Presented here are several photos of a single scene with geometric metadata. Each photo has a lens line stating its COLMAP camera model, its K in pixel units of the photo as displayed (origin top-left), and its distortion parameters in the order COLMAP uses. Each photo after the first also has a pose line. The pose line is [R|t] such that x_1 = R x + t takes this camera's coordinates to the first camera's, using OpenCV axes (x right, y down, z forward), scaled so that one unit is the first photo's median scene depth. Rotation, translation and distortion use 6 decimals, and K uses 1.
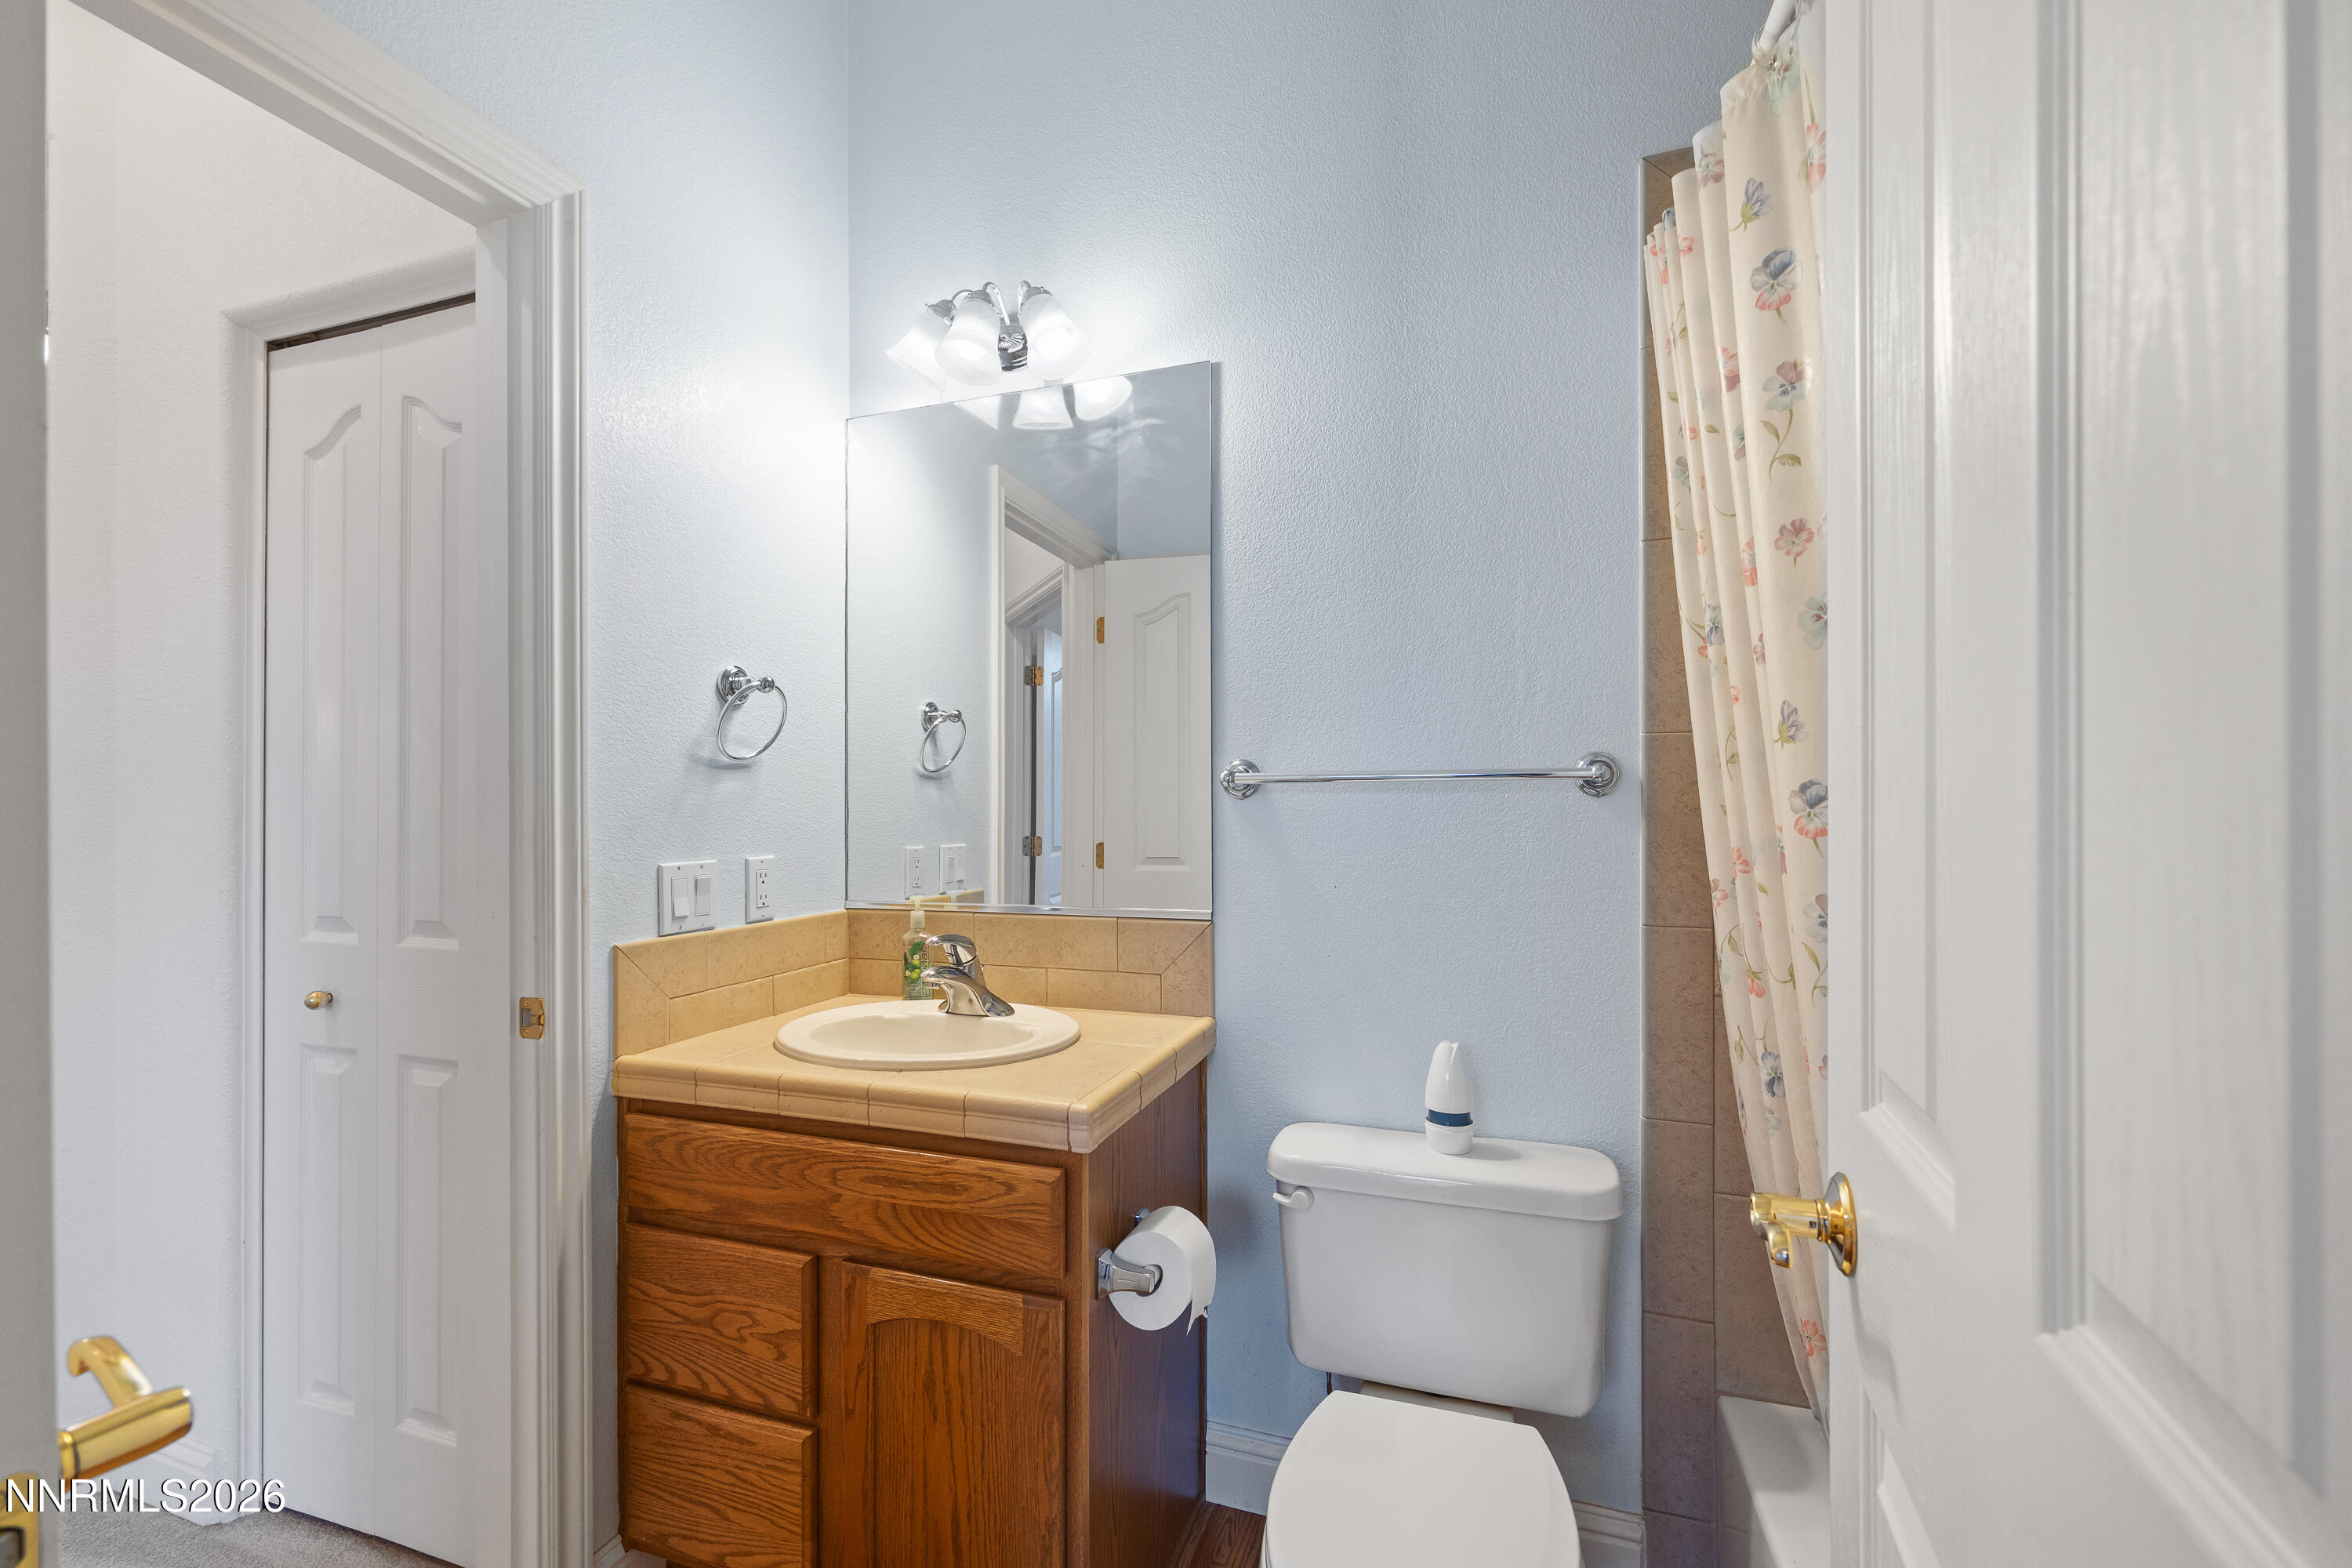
lens RADIAL K [[944.6, 0, 1176.8], [0, 944.6, 803.0], [0, 0, 1]] dist [0.002010, -0.000073]
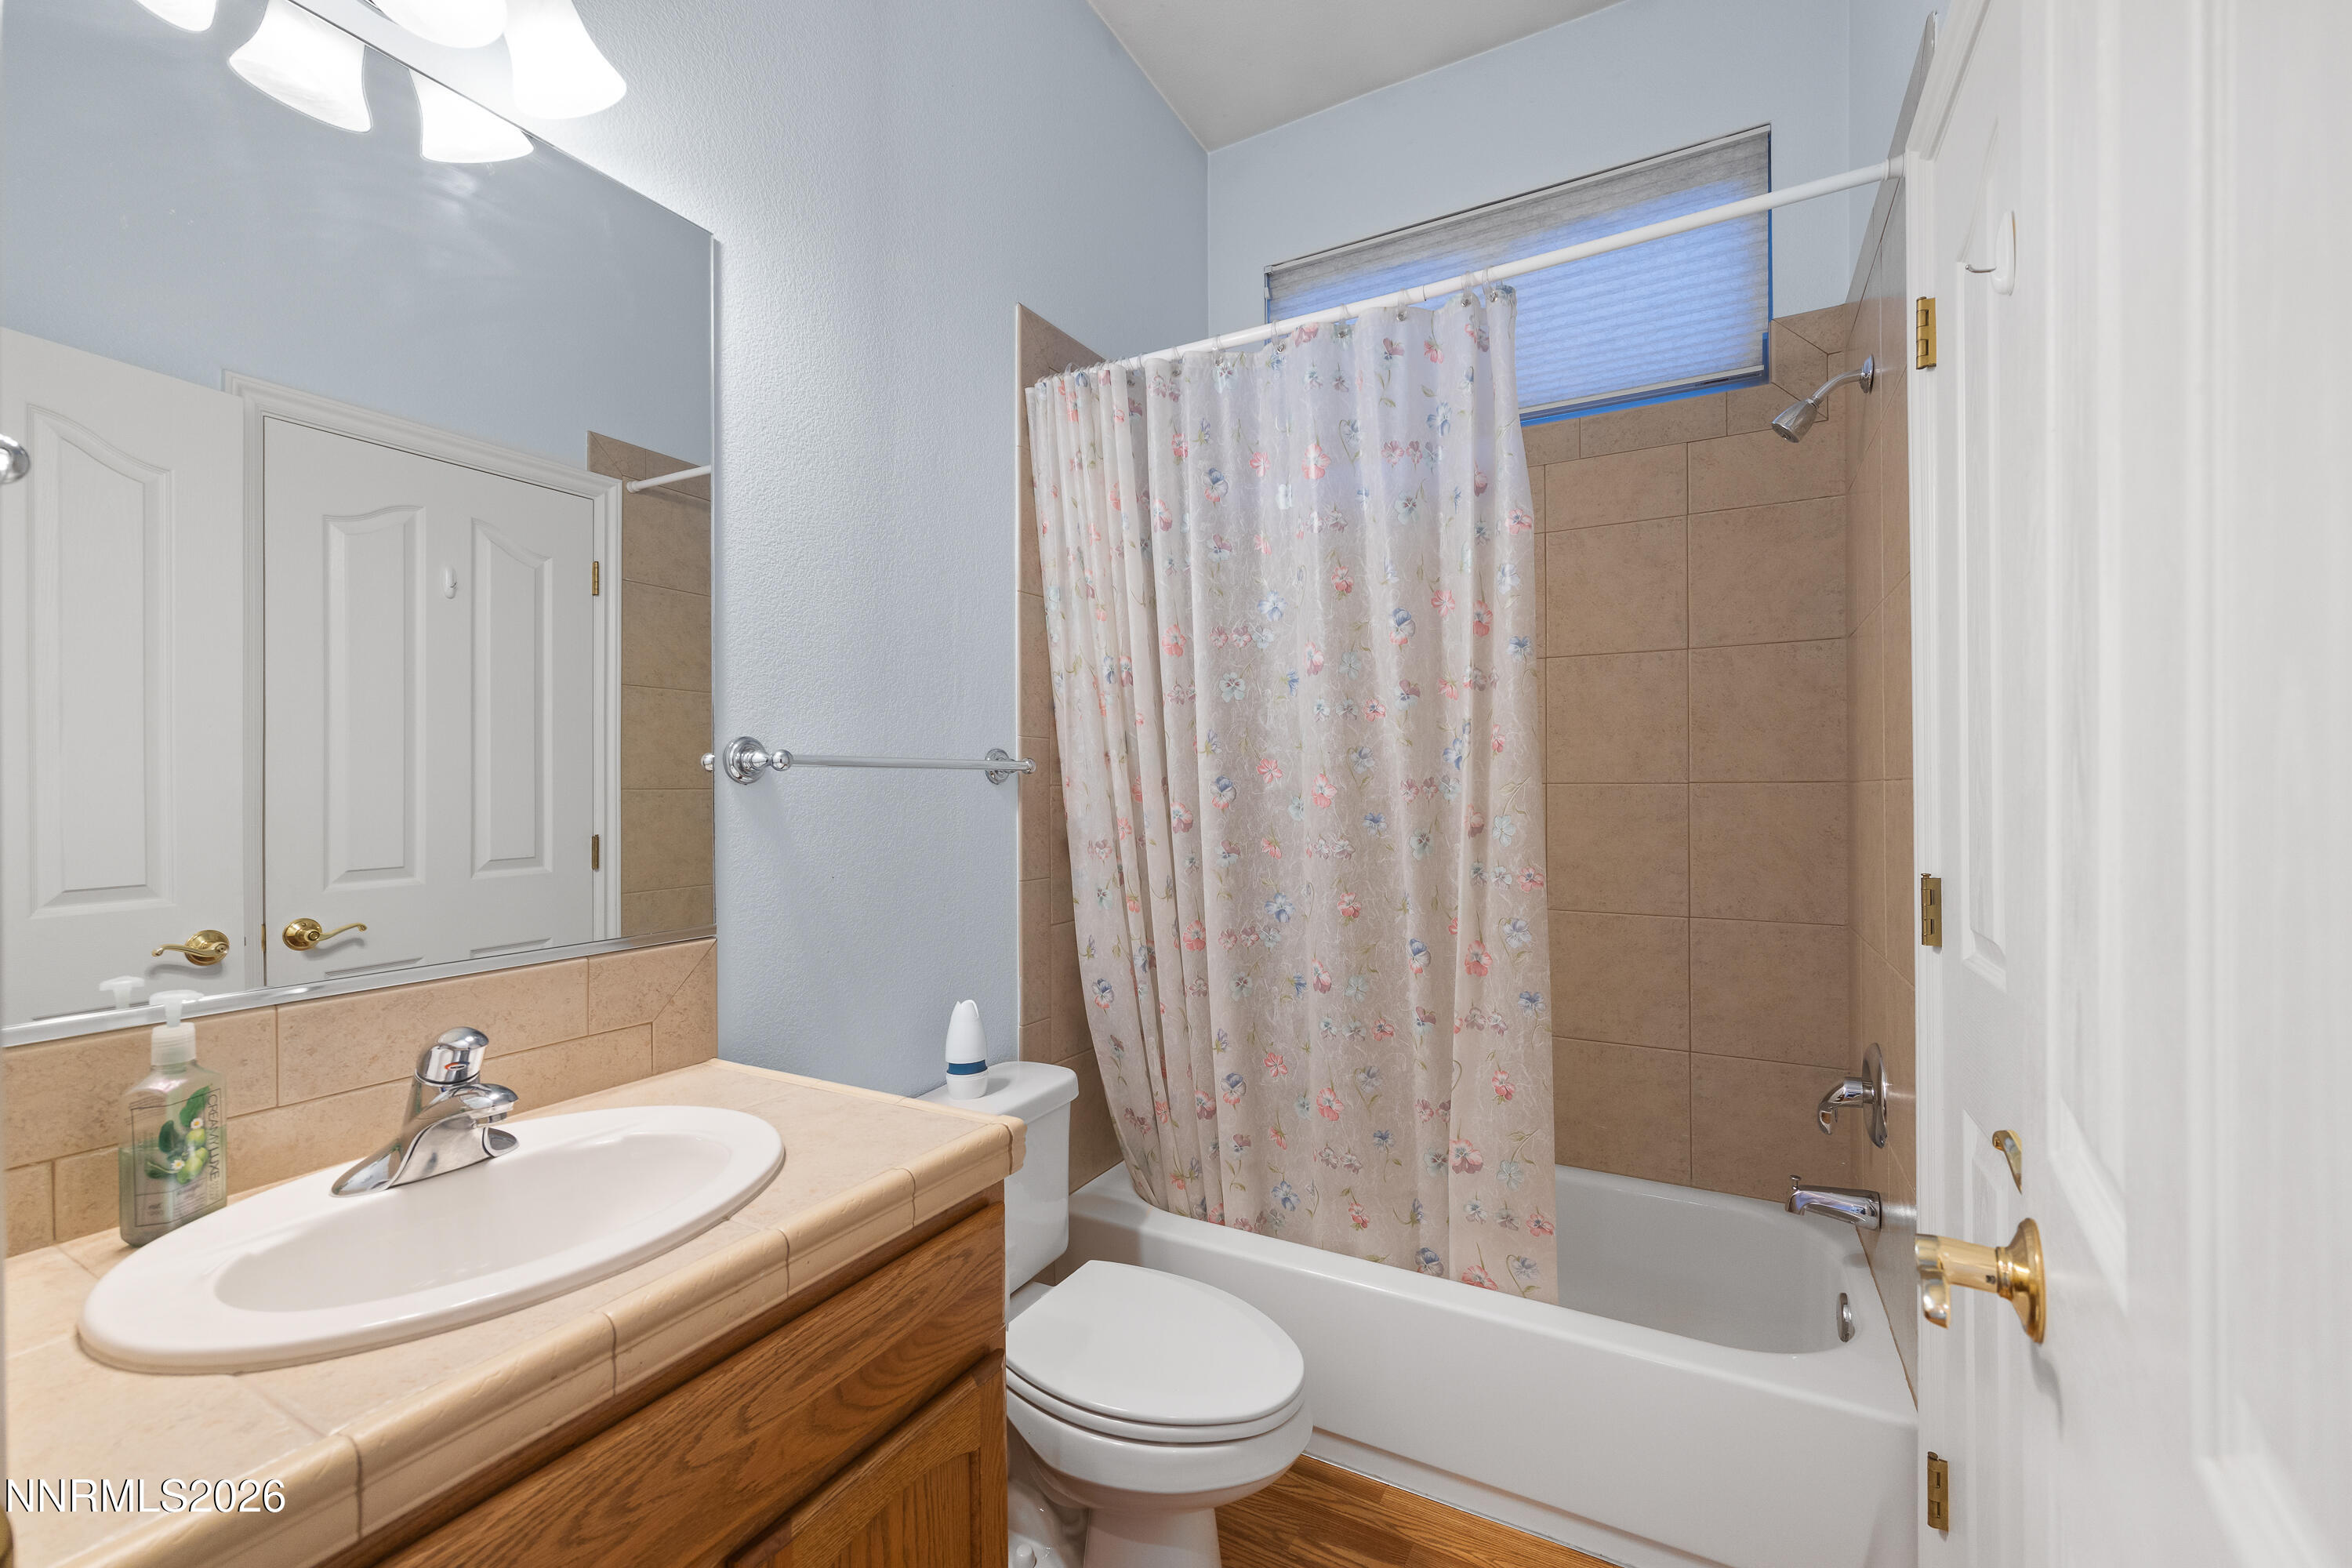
lens RADIAL K [[944.6, 0, 1178.7], [0, 944.6, 784.0], [0, 0, 1]] dist [0.002010, -0.000073]
pose [[0.180900, 0.002842, 0.983497, -0.770847], [-0.002442, 0.999994, -0.002440, -0.003267], [-0.983498, -0.001960, 0.180906, 0.535461]]
